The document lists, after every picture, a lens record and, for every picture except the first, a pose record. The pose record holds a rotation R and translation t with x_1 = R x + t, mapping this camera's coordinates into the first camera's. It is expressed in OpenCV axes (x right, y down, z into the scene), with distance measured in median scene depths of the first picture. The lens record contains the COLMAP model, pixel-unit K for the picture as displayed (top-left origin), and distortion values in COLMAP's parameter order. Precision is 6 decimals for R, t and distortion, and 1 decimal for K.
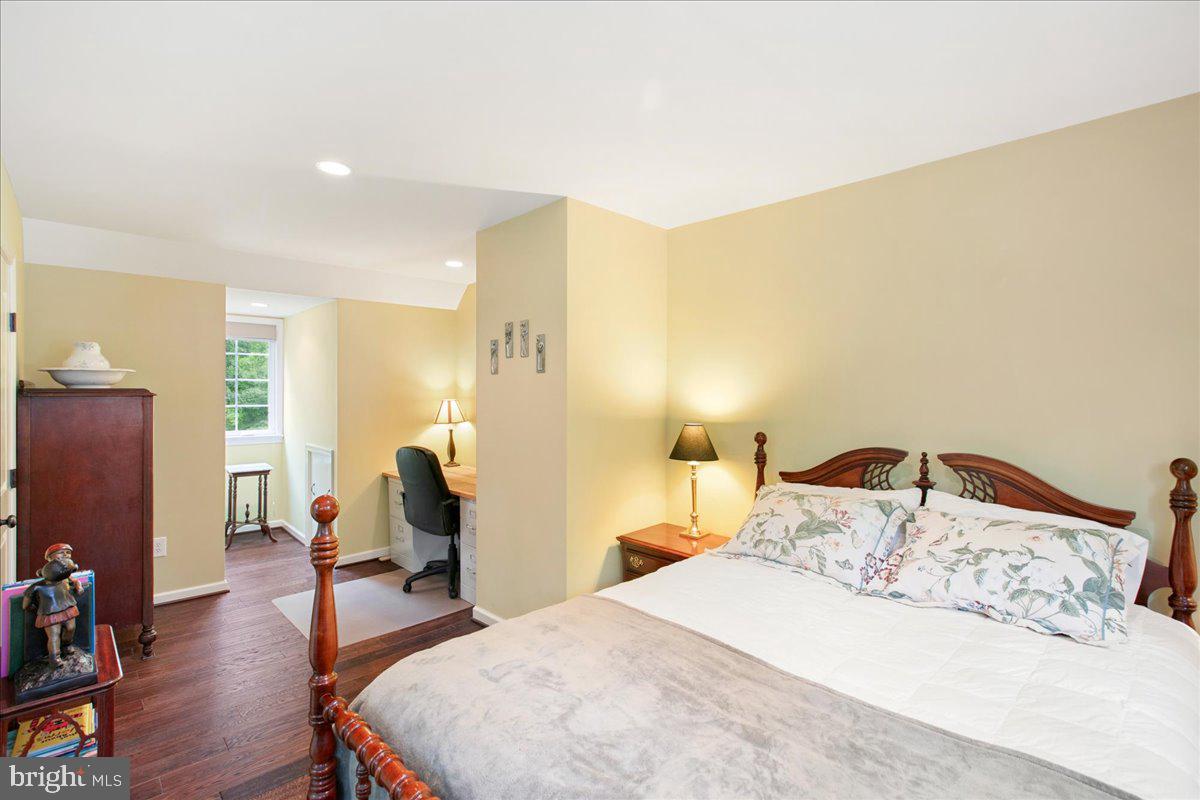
lens RADIAL K [[547.2, 0, 598.4], [0, 547.2, 392.9], [0, 0, 1]] dist [0.002067, -0.000191]
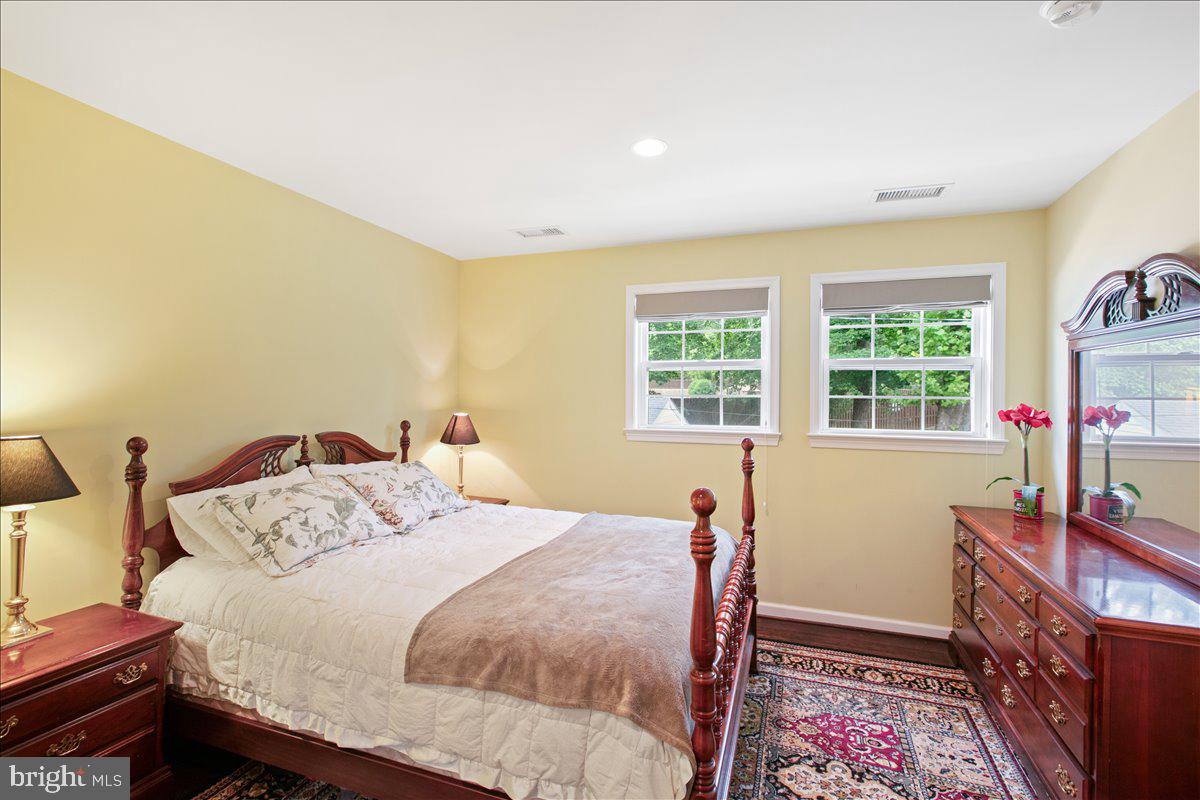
lens RADIAL K [[547.2, 0, 598.4], [0, 547.2, 392.9], [0, 0, 1]] dist [0.002067, -0.000191]
pose [[-0.441127, -0.000574, 0.897445, -0.766485], [-0.002291, 0.999997, -0.000487, 0.015091], [-0.897442, -0.002271, -0.441127, 0.952604]]
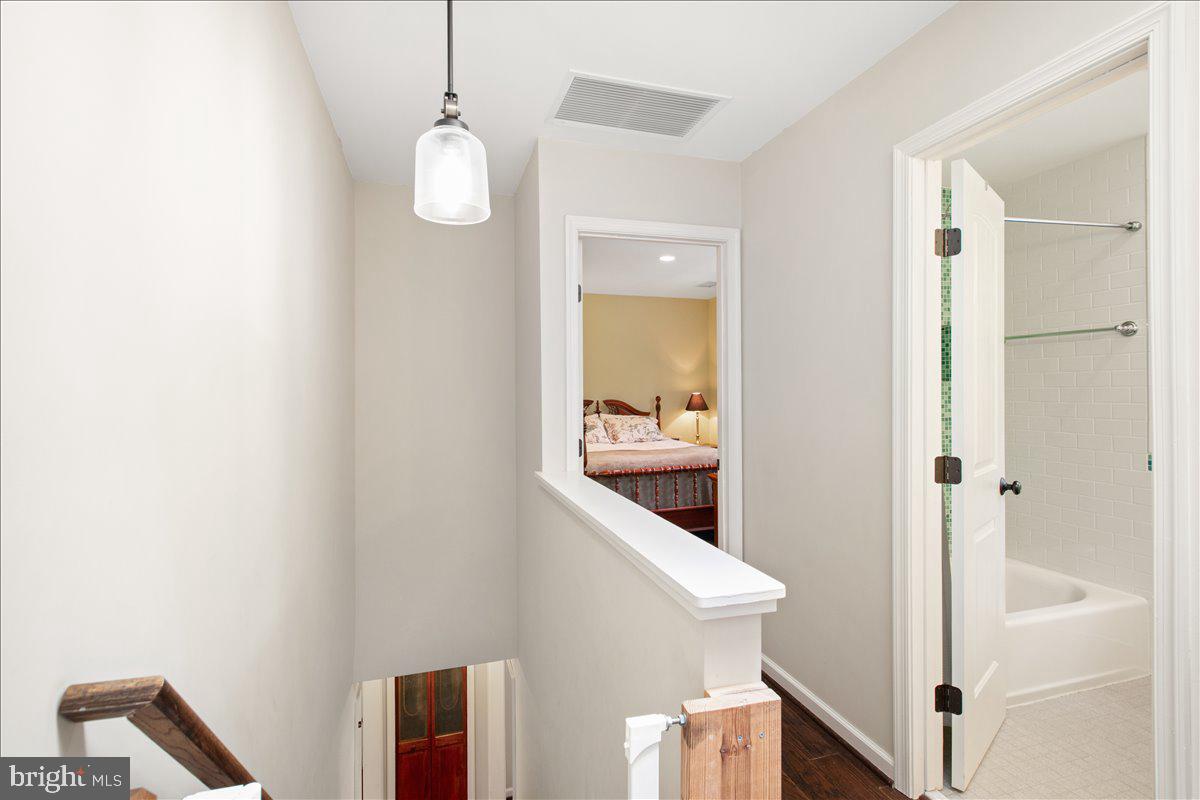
lens RADIAL K [[547.2, 0, 598.4], [0, 547.2, 392.9], [0, 0, 1]] dist [0.002067, -0.000191]
pose [[0.447588, -0.008550, 0.894199, -1.832055], [0.011151, 0.999930, 0.003980, 0.061257], [-0.894170, 0.008190, 0.447652, -0.219012]]
